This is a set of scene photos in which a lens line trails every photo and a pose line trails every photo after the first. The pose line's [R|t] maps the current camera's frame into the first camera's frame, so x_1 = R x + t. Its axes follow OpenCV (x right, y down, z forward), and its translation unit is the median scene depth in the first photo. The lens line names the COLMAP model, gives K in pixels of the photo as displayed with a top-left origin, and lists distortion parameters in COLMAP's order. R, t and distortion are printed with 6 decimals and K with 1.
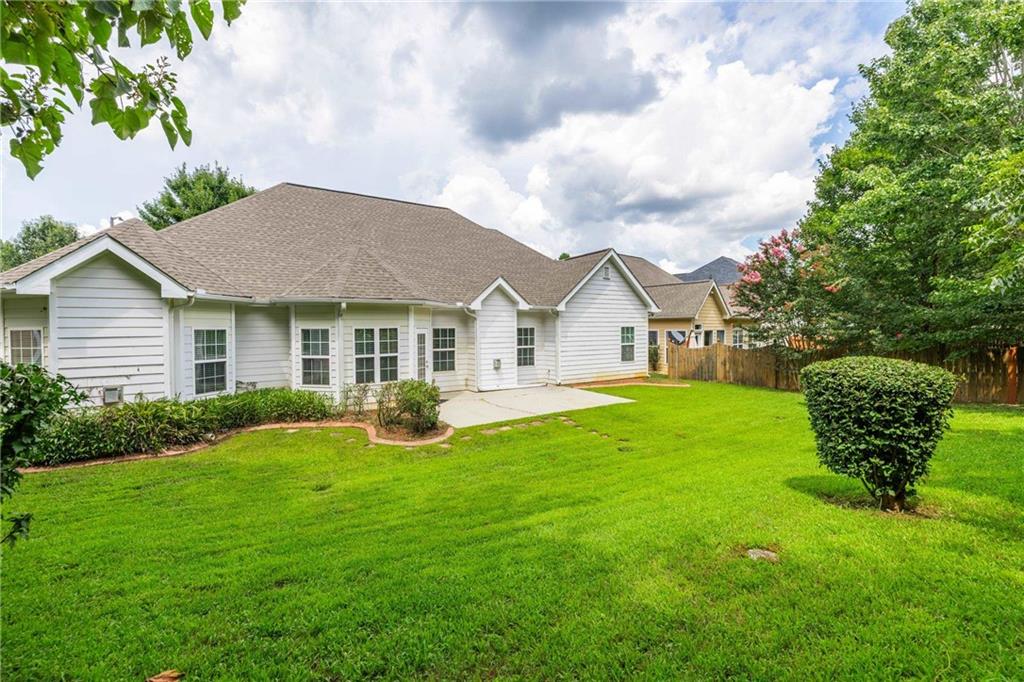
lens RADIAL K [[432.2, 0, 520.4], [0, 432.2, 340.6], [0, 0, 1]] dist [0.003093, -0.000666]
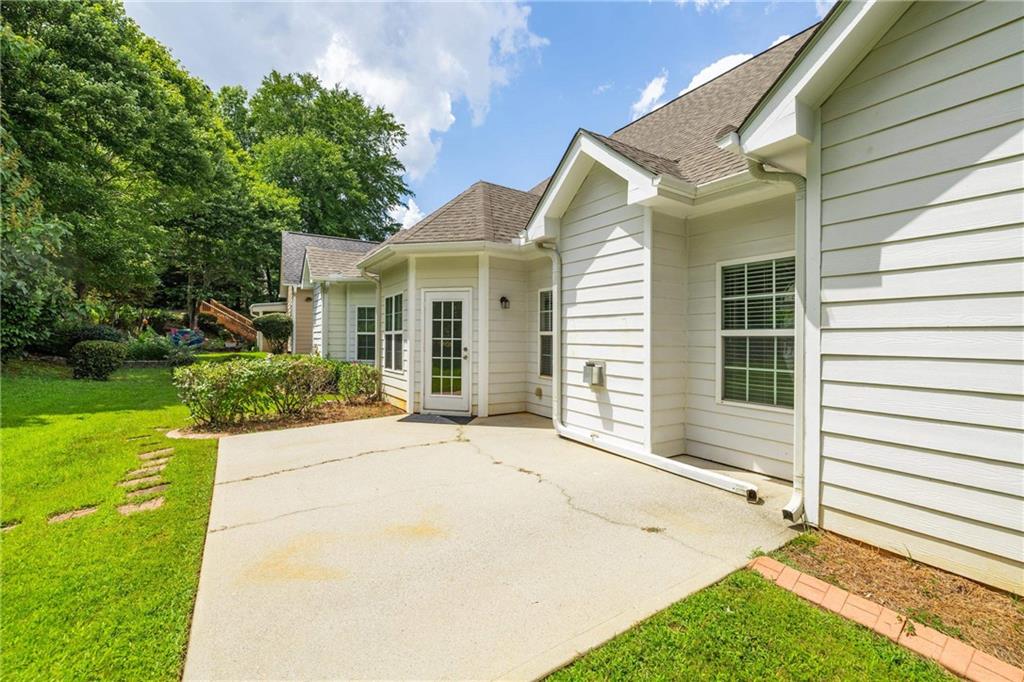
lens RADIAL K [[432.2, 0, 504.7], [0, 432.2, 335.0], [0, 0, 1]] dist [0.003093, -0.000666]
pose [[-0.041921, 0.012661, -0.999041, 0.317873], [-0.024443, 0.999607, 0.013694, 0.018055], [0.998822, 0.024993, -0.041595, 0.957245]]
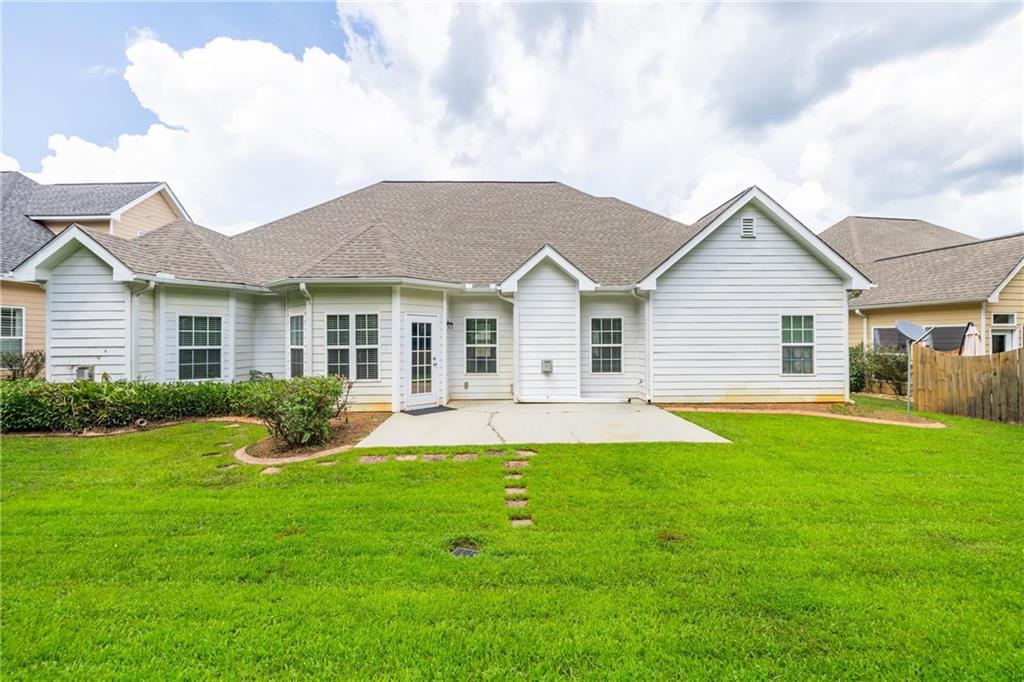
lens RADIAL K [[432.2, 0, 513.3], [0, 432.2, 342.1], [0, 0, 1]] dist [0.003093, -0.000666]
pose [[0.845638, 0.005131, -0.533731, 0.291596], [-0.016848, 0.999712, -0.017083, 0.026571], [0.533490, 0.023438, 0.845481, 0.361022]]
